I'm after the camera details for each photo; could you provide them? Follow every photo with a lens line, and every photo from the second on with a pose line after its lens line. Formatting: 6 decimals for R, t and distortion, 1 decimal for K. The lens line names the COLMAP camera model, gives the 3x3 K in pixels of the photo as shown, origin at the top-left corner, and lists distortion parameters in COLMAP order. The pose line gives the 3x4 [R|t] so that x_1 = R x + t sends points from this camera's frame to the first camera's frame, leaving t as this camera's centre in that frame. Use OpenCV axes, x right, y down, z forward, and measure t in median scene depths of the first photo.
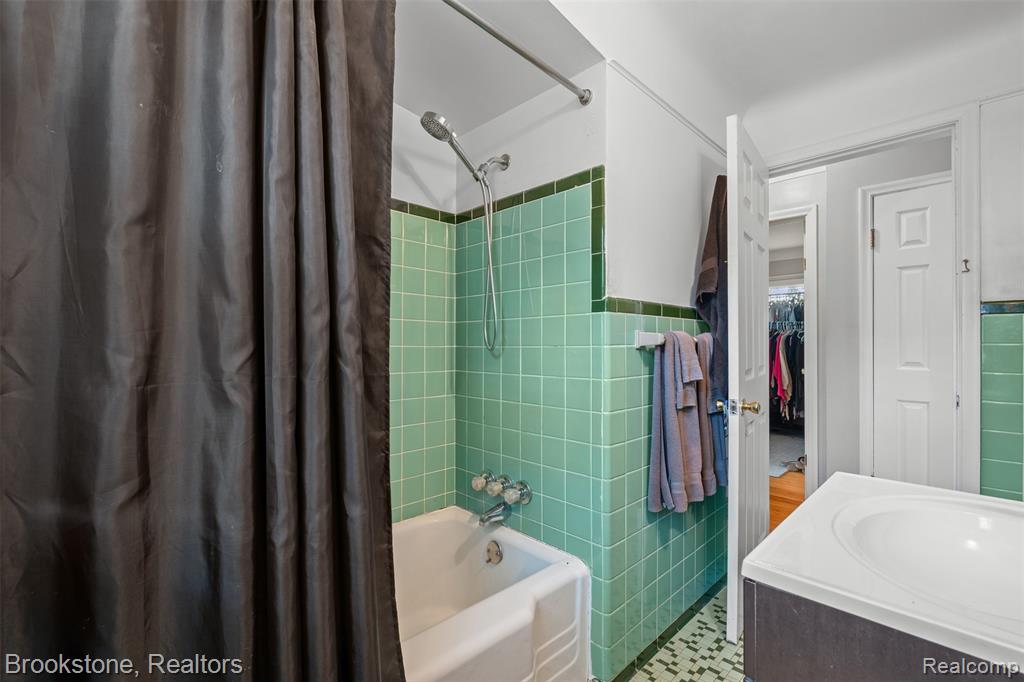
lens RADIAL K [[448.9, 0, 509.1], [0, 448.9, 345.9], [0, 0, 1]] dist [-0.008268, 0.001620]
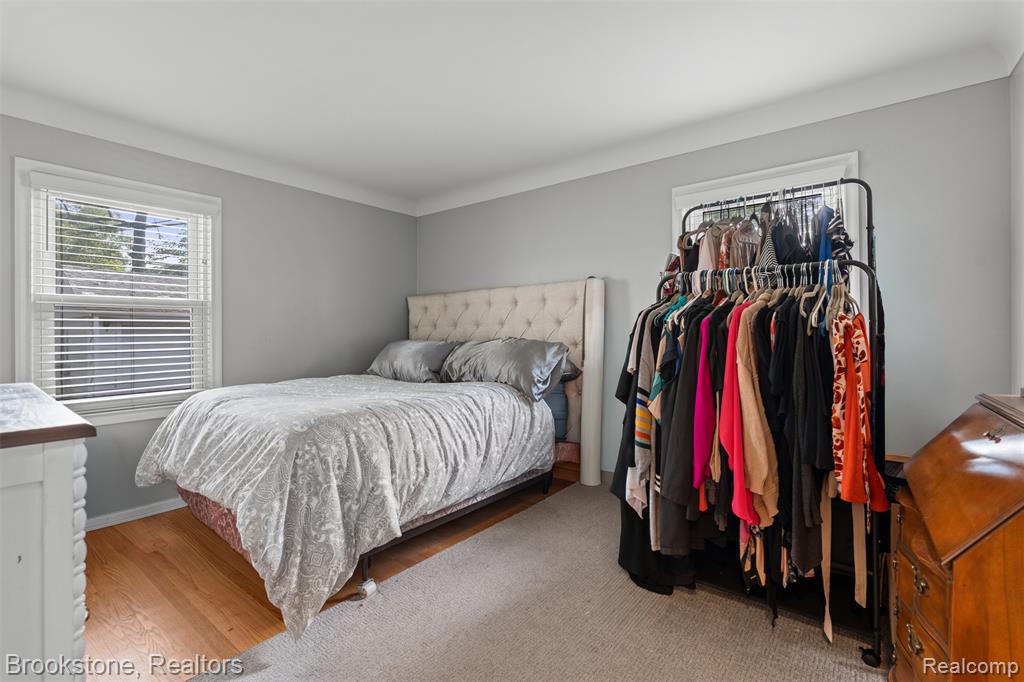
lens RADIAL K [[448.9, 0, 514.5], [0, 448.9, 336.1], [0, 0, 1]] dist [-0.008268, 0.001620]
pose [[0.989635, -0.005375, 0.143505, 0.411089], [0.005797, 0.999980, -0.002519, -0.004937], [-0.143488, 0.003324, 0.989646, 0.719698]]
